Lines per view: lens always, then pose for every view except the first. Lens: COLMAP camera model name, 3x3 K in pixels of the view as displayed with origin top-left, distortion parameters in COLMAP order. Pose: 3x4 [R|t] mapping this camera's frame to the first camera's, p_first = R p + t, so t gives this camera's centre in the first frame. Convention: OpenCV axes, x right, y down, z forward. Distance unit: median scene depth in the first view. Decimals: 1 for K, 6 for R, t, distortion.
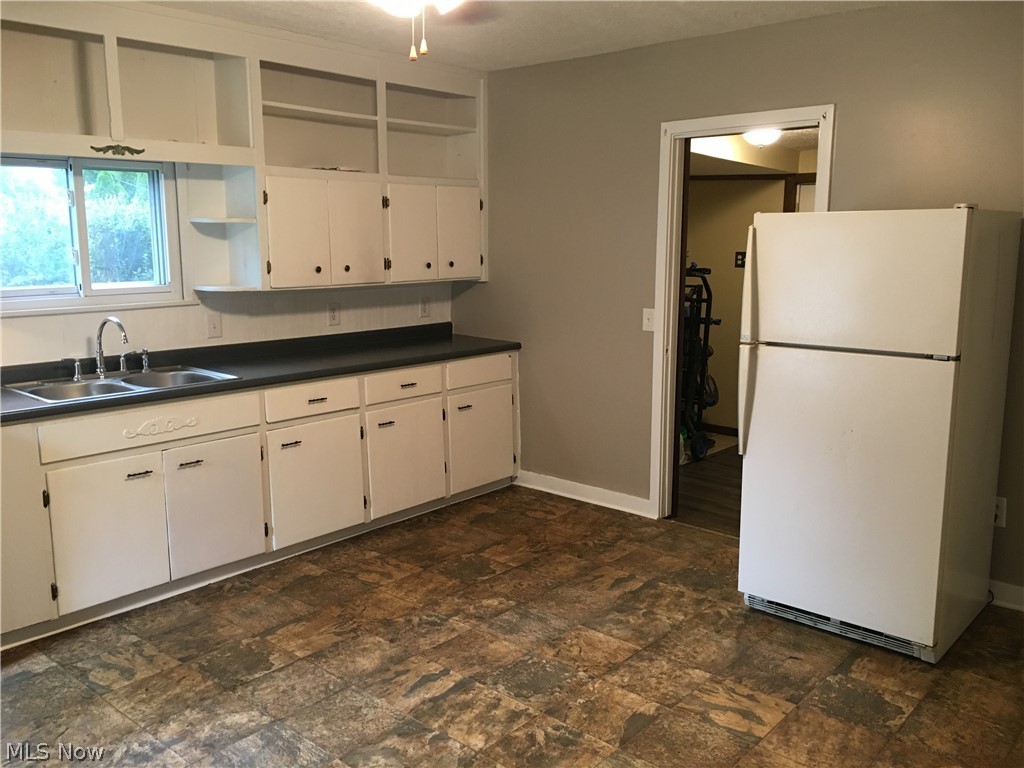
lens RADIAL K [[876.0, 0, 510.5], [0, 876.0, 371.7], [0, 0, 1]] dist [0.062237, -0.047147]
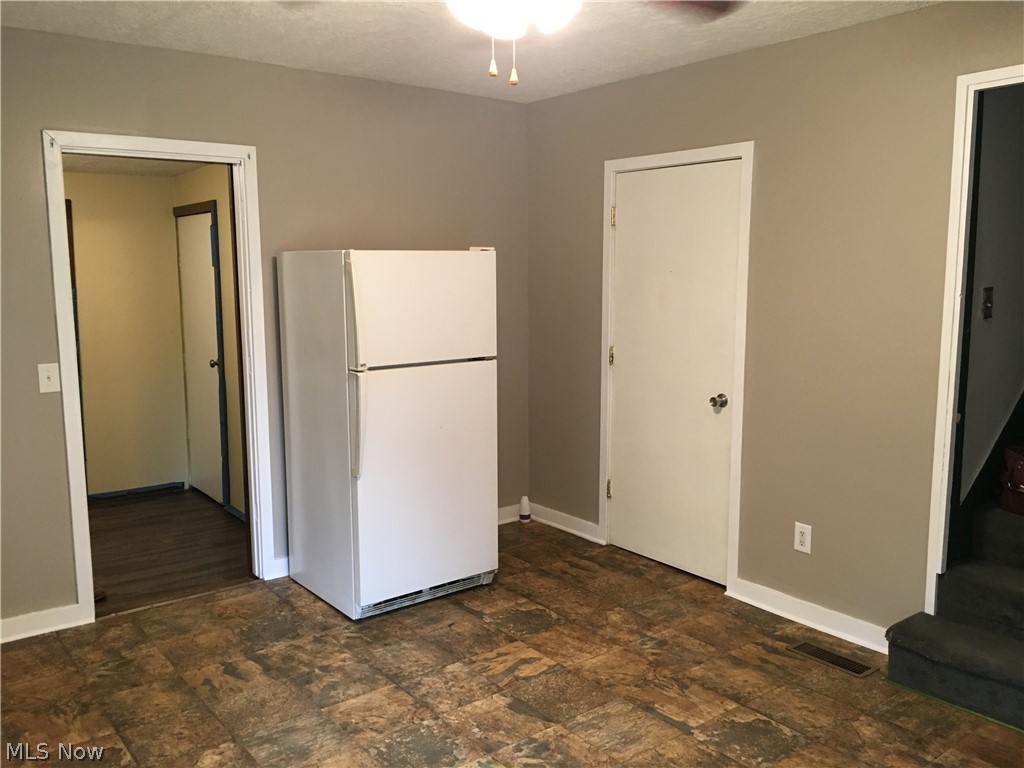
lens RADIAL K [[876.0, 0, 513.2], [0, 876.0, 383.5], [0, 0, 1]] dist [0.062237, -0.047147]
pose [[0.195694, -0.144534, 0.969956, -0.576085], [0.157003, 0.980939, 0.114494, -0.088335], [-0.968015, 0.129880, 0.214656, 0.470668]]
